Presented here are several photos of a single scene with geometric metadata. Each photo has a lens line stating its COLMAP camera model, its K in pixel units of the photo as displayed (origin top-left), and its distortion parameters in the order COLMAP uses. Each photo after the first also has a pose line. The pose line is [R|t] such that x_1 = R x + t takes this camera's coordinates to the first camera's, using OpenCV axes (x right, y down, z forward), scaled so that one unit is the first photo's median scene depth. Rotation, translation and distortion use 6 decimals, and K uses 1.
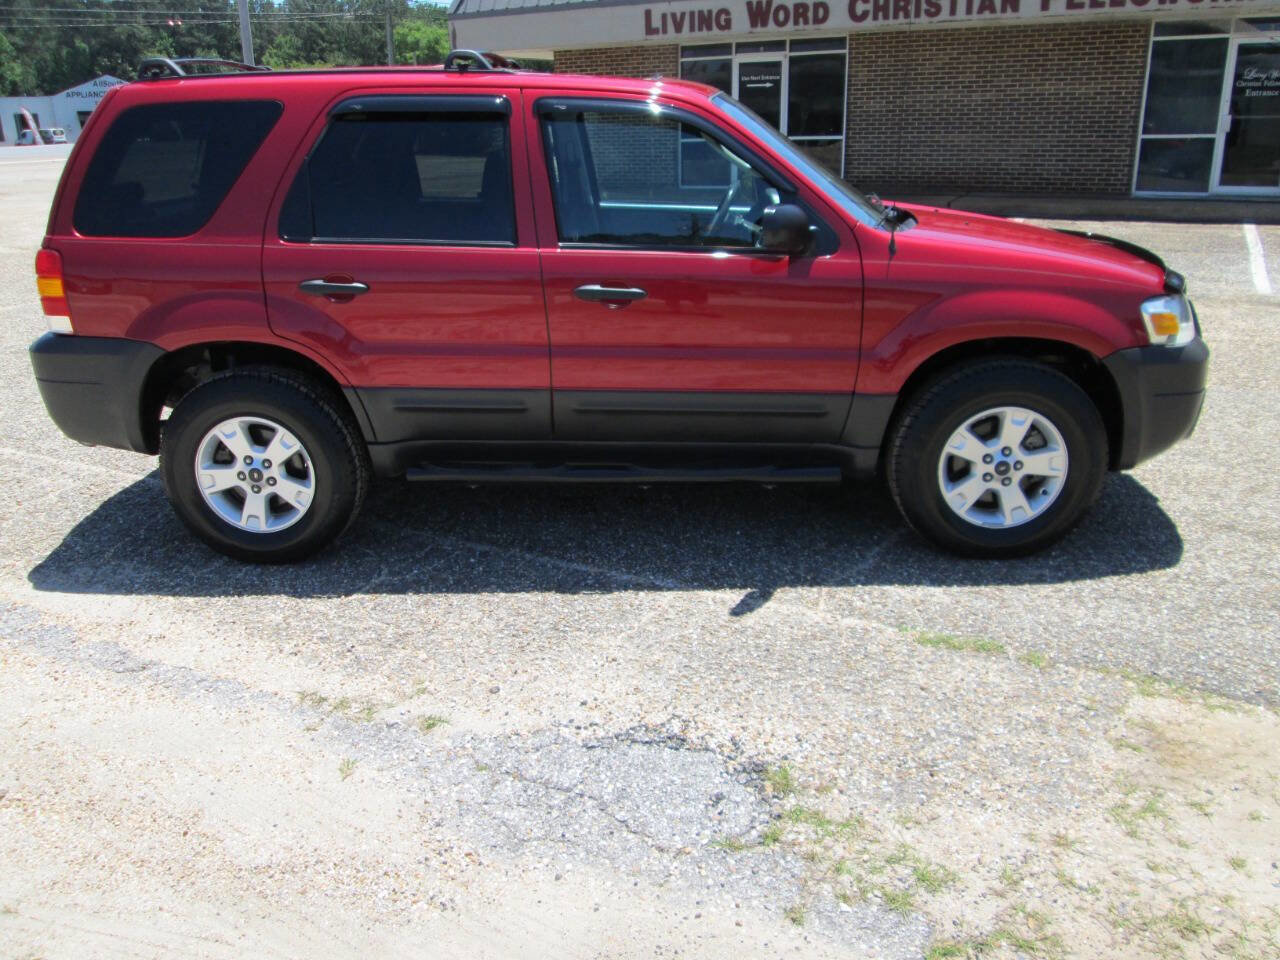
lens RADIAL K [[1064.0, 0, 643.3], [0, 1064.0, 483.0], [0, 0, 1]] dist [-0.049014, 0.009848]
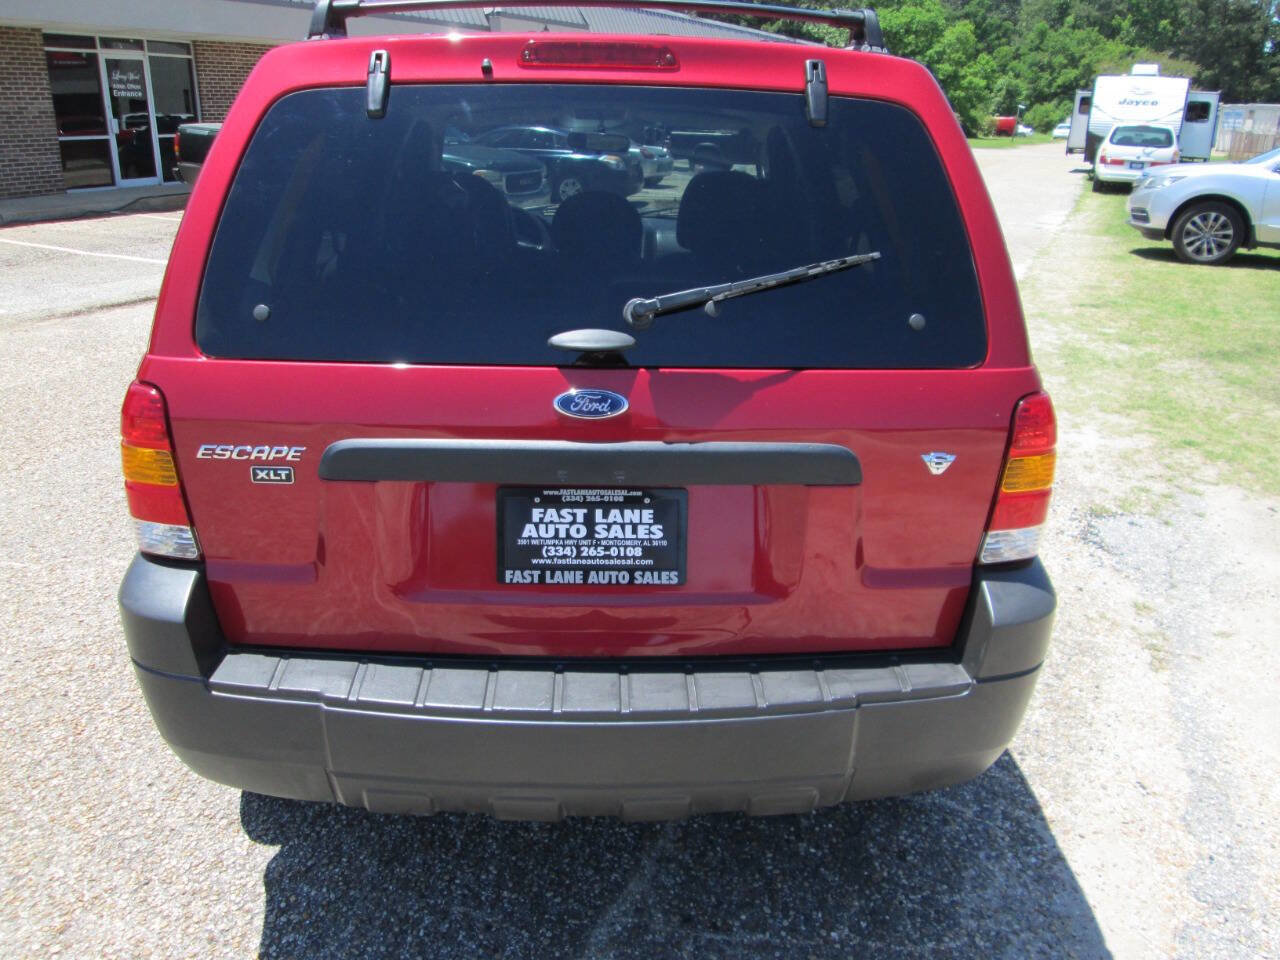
lens RADIAL K [[1055.5, 0, 649.6], [0, 1055.5, 477.4], [0, 0, 1]] dist [-0.057551, 0.031113]
pose [[-0.074774, -0.320594, 0.944261, -1.045614], [0.314206, 0.891103, 0.327428, -0.416868], [-0.946405, 0.321176, 0.034101, 1.184203]]
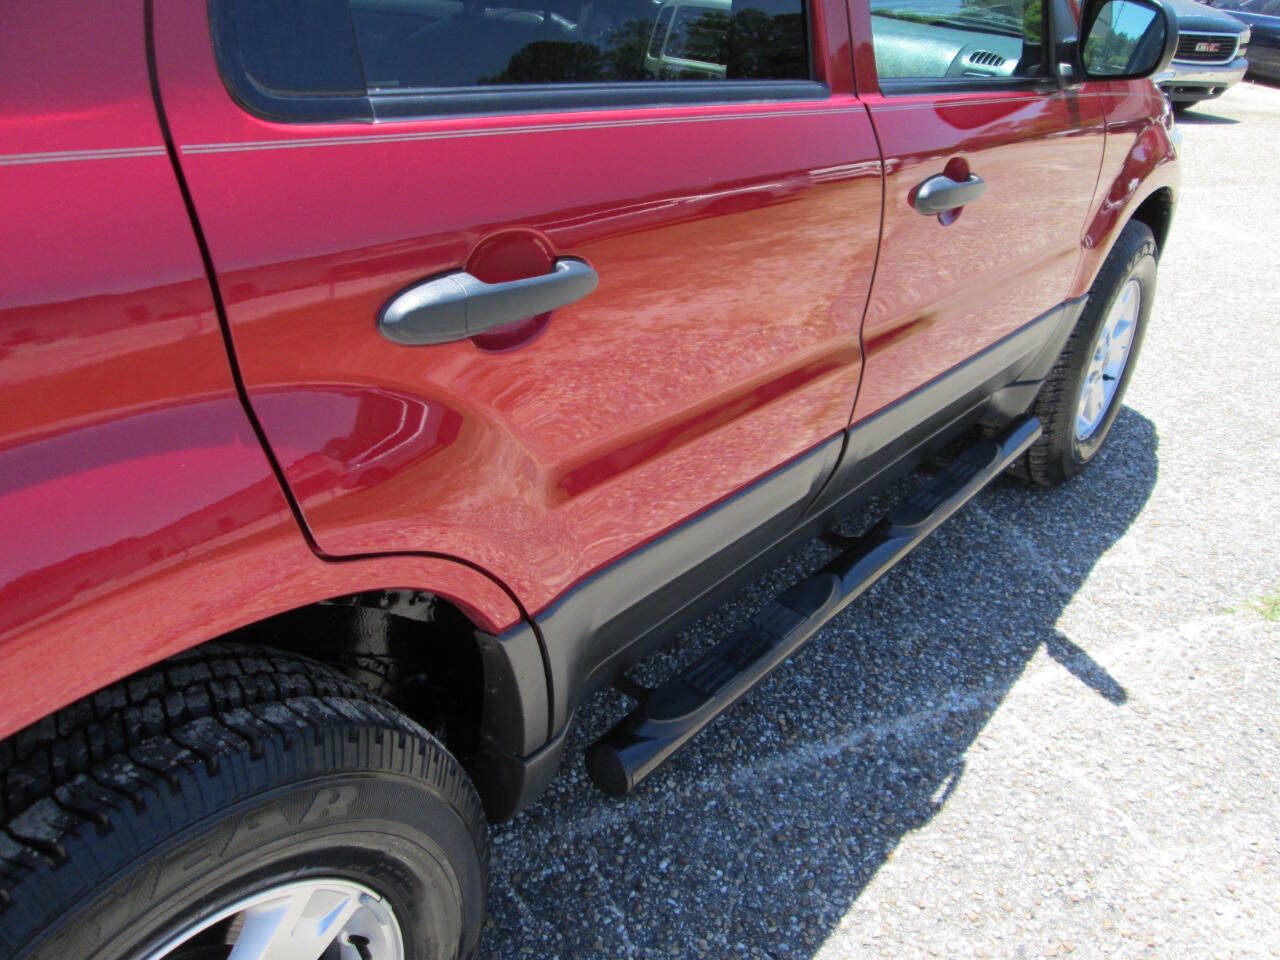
lens RADIAL K [[1063.0, 0, 642.6], [0, 1063.0, 482.6], [0, 0, 1]] dist [-0.052232, 0.009059]
pose [[0.580405, -0.324965, 0.746678, -0.468001], [0.191707, 0.945681, 0.262556, -0.199714], [-0.791440, -0.009245, 0.611176, 0.812018]]
